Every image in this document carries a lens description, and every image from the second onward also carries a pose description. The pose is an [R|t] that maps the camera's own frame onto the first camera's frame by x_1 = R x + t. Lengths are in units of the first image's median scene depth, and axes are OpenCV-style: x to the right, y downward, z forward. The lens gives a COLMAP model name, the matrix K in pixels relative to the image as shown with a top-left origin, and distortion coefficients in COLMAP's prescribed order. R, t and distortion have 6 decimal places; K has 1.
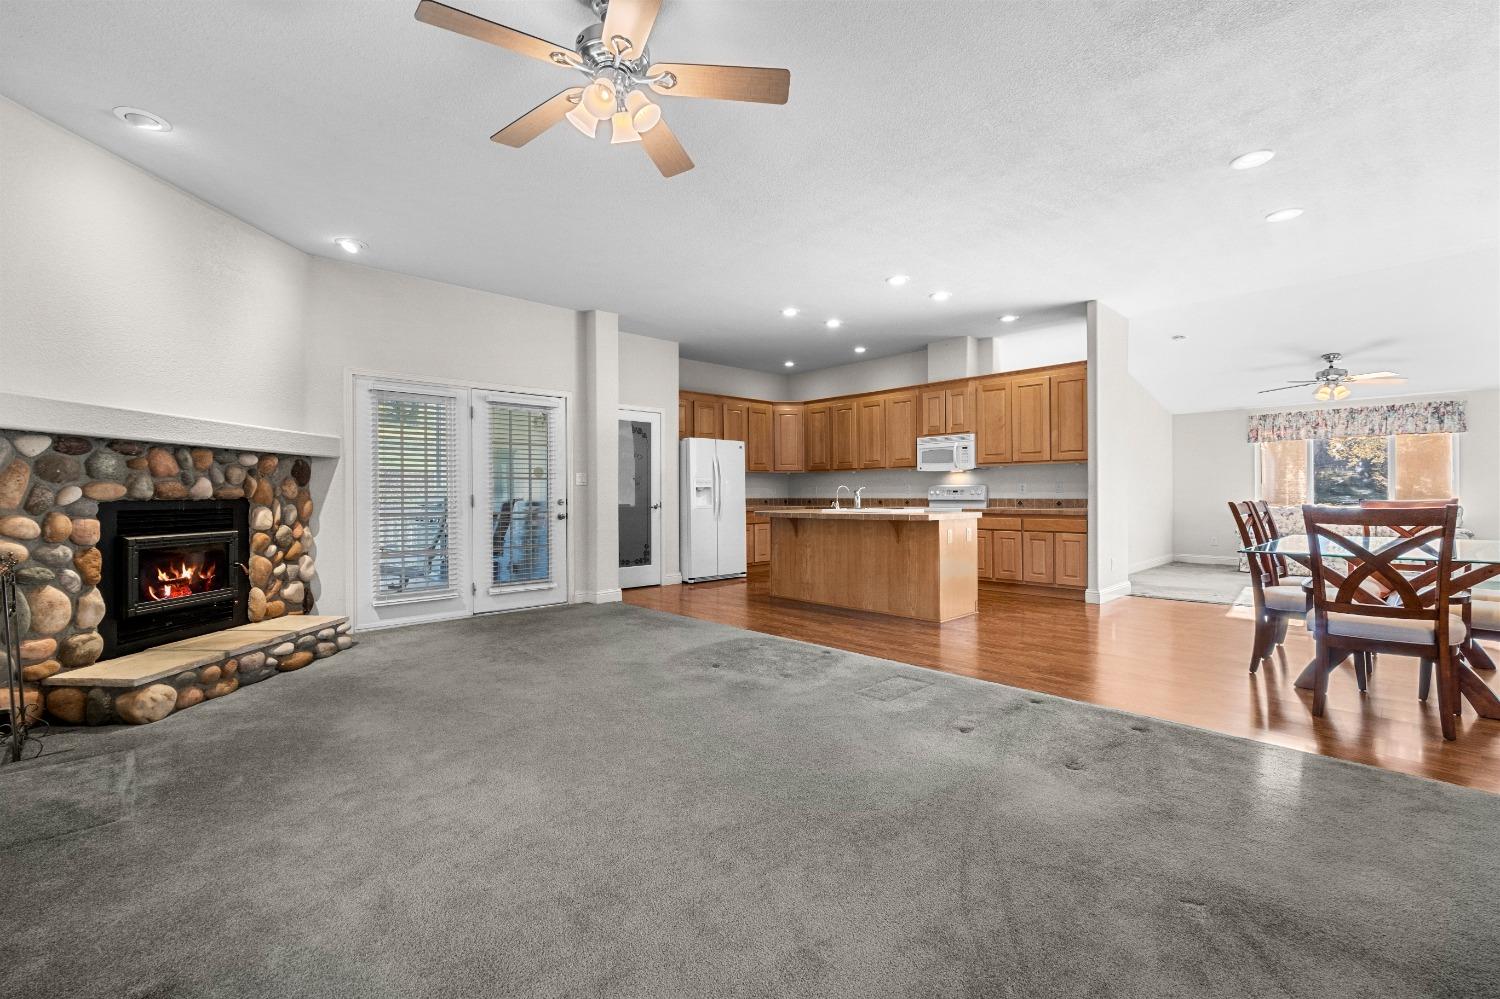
lens RADIAL K [[643.1, 0, 751.4], [0, 643.1, 494.7], [0, 0, 1]] dist [-0.003585, -0.000450]
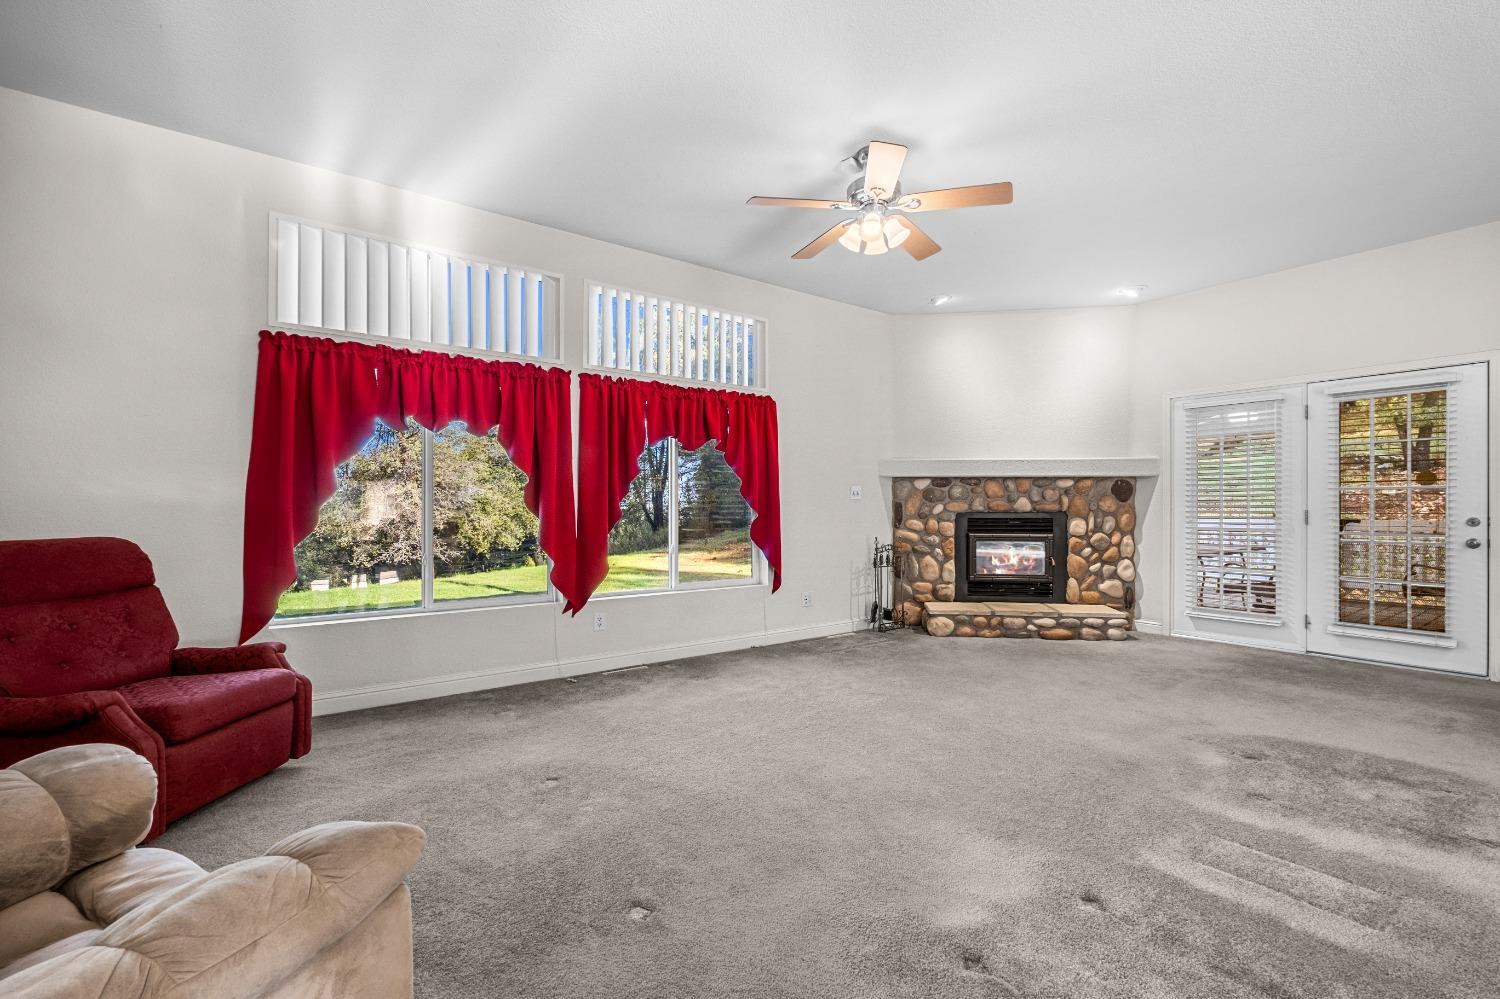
lens RADIAL K [[648.5, 0, 748.3], [0, 648.5, 509.1], [0, 0, 1]] dist [-0.005952, -0.000348]
pose [[-0.120828, 0.009475, -0.992628, 0.447436], [0.001299, 0.999955, 0.009387, -0.008747], [0.992673, -0.000155, -0.120835, 0.338895]]
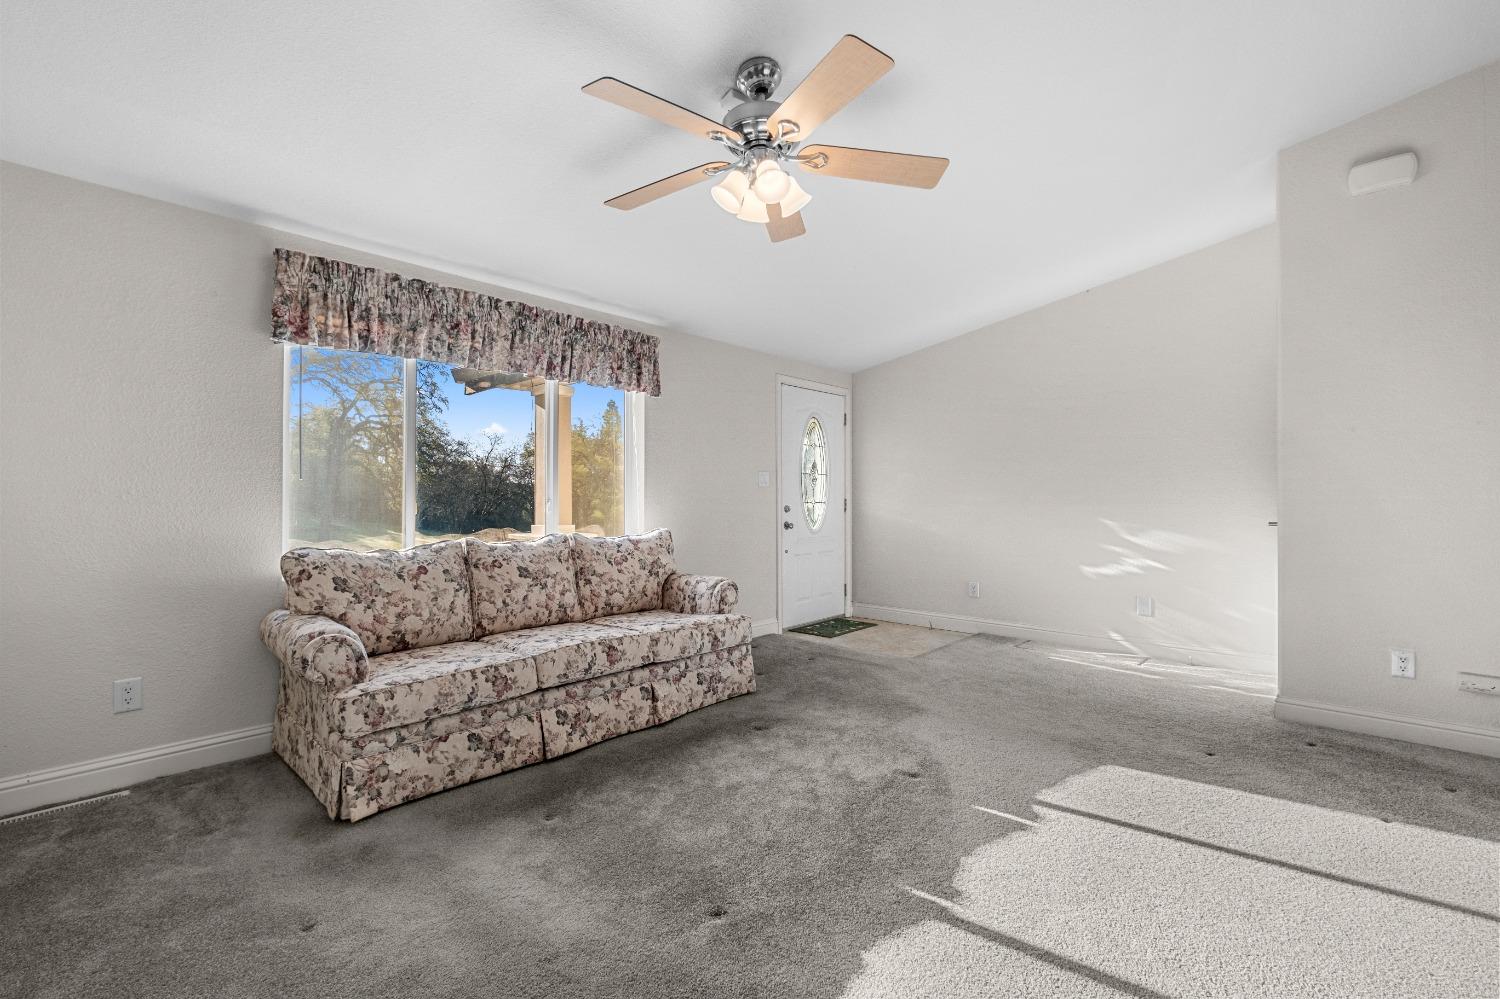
lens RADIAL K [[643.1, 0, 751.4], [0, 643.1, 494.7], [0, 0, 1]] dist [-0.003585, -0.000450]
pose [[-0.073933, 0.011800, 0.997193, 0.664884], [0.002921, 0.999928, -0.011616, -0.007122], [-0.997259, 0.002054, -0.073962, 1.150856]]
